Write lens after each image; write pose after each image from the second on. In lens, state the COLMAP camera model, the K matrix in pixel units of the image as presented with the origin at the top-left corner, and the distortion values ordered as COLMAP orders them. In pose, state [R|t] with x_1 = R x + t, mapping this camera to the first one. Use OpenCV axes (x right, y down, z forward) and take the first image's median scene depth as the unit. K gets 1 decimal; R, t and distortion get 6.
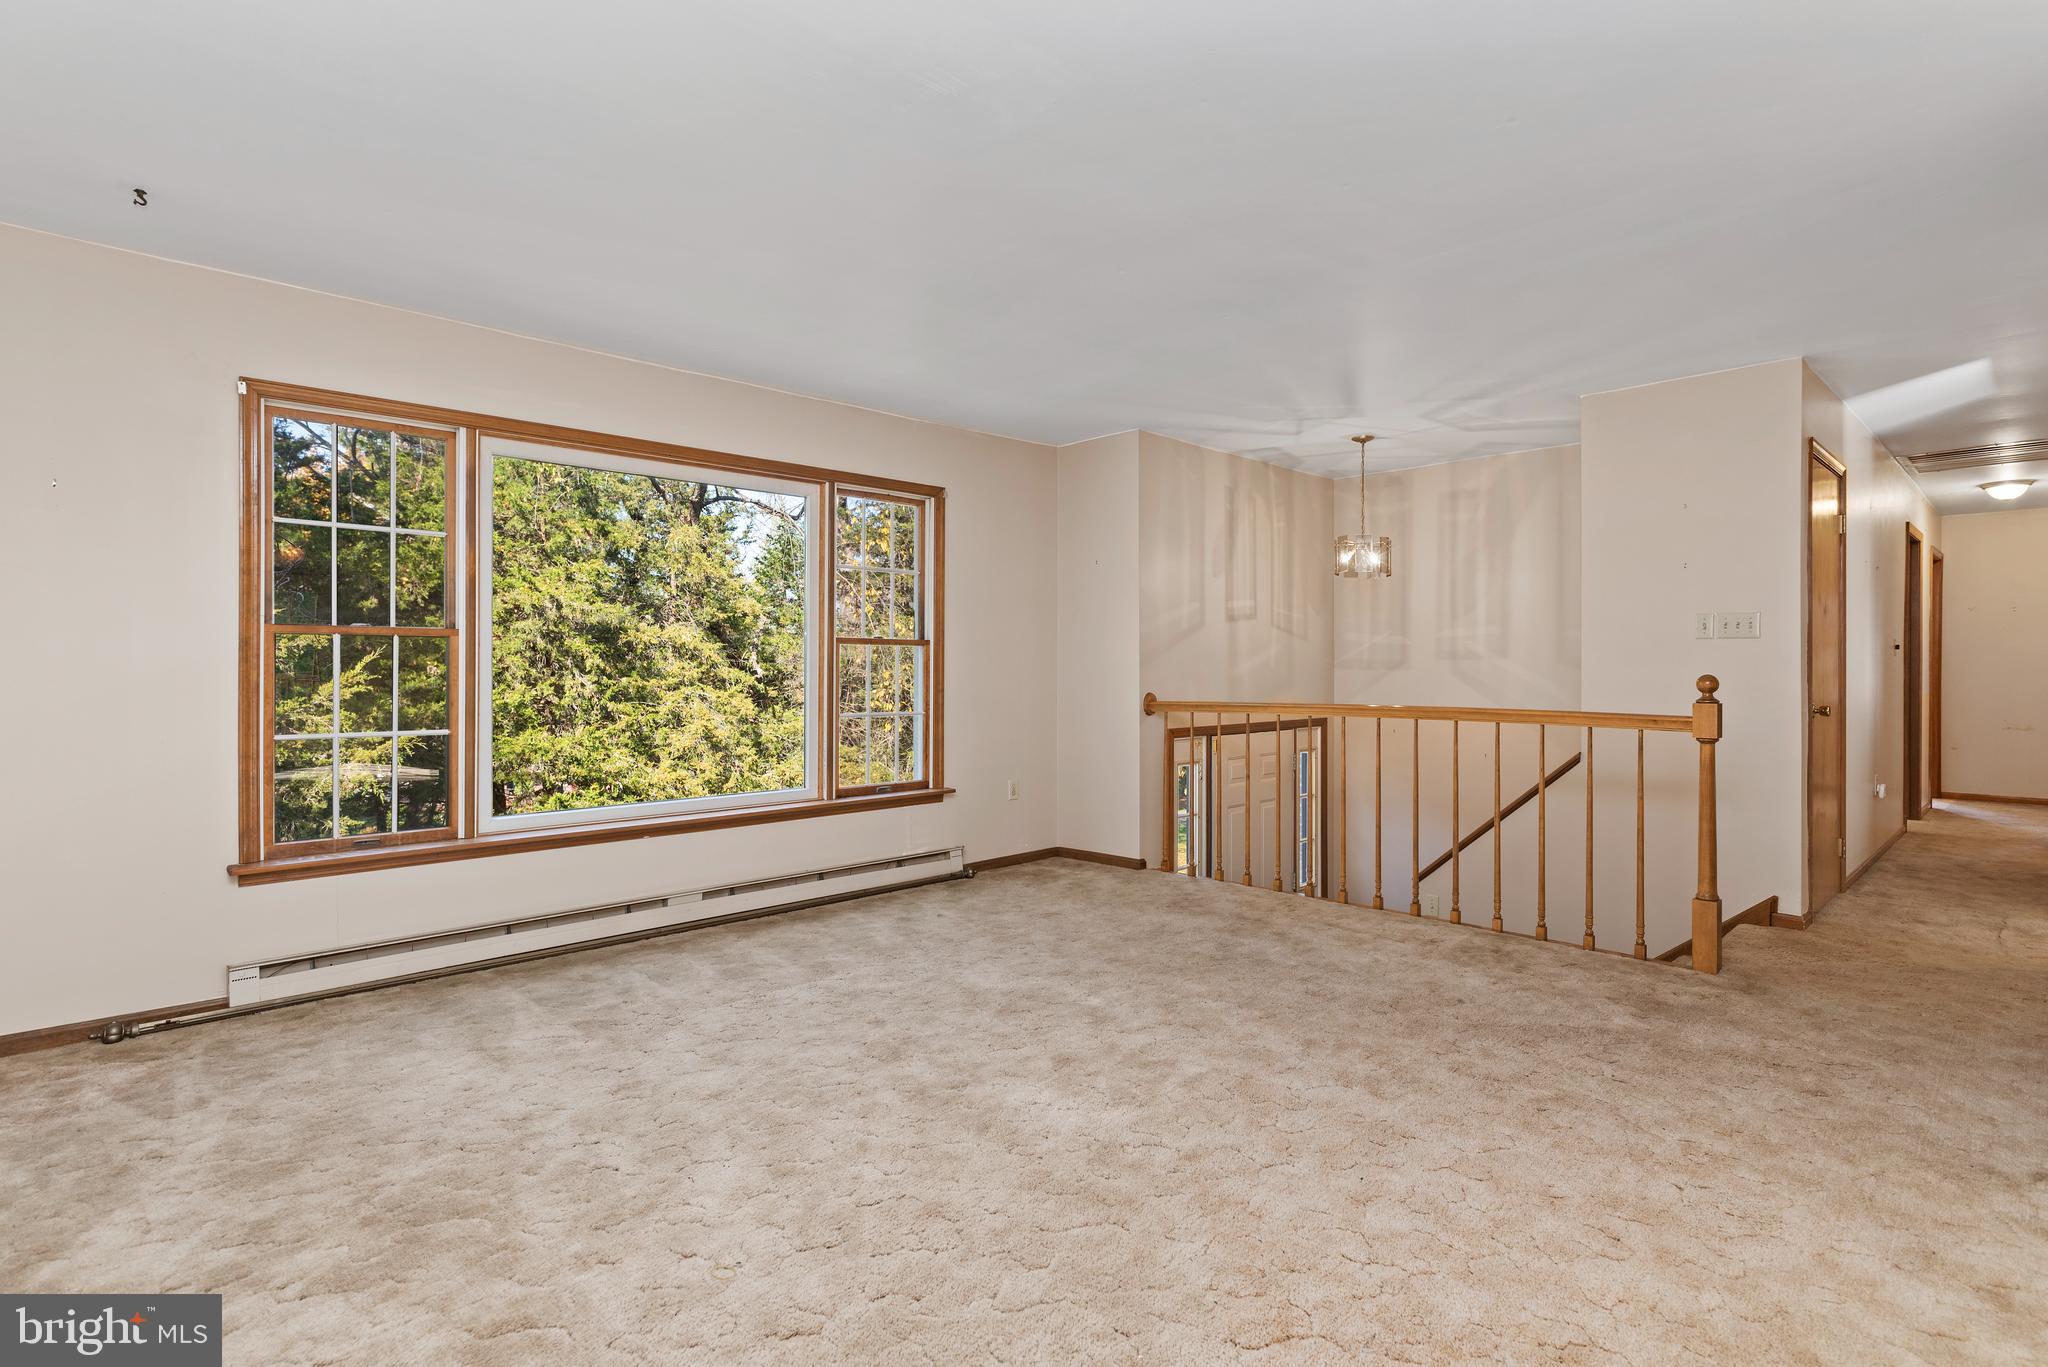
lens RADIAL K [[989.3, 0, 1041.7], [0, 989.3, 684.2], [0, 0, 1]] dist [-0.002327, -0.000657]
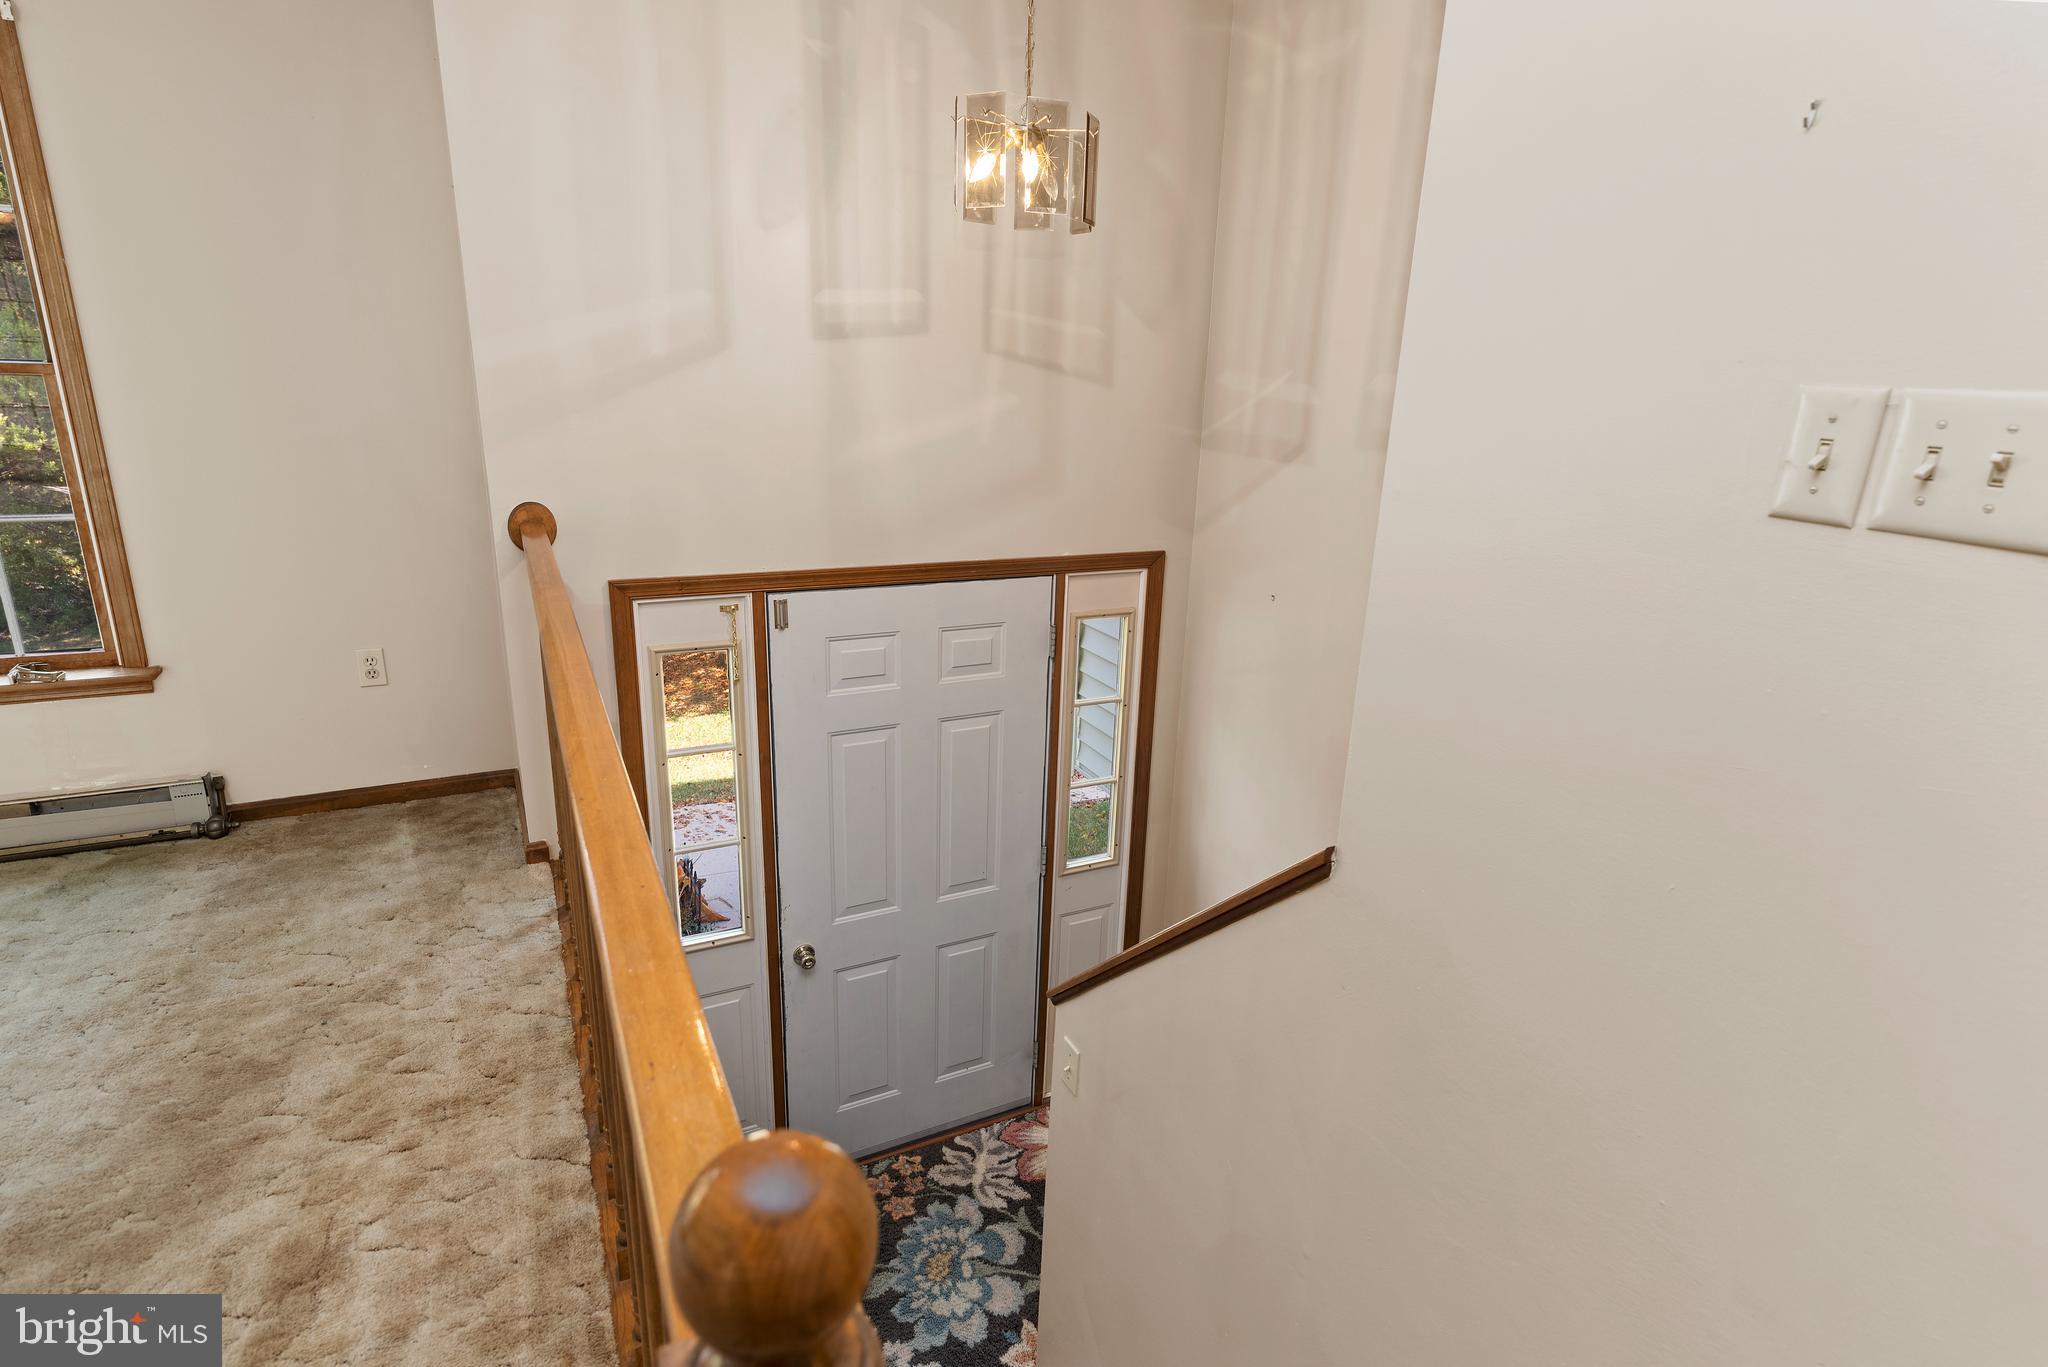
lens RADIAL K [[1058.3, 0, 1024.0], [0, 1058.3, 683.5], [0, 0, 1]] dist [0.003983, 0.000802]
pose [[0.954103, 0.117943, -0.275277, 0.619174], [-0.041843, 0.962668, 0.267432, -0.066244], [0.296542, -0.243639, 0.923419, 0.802095]]
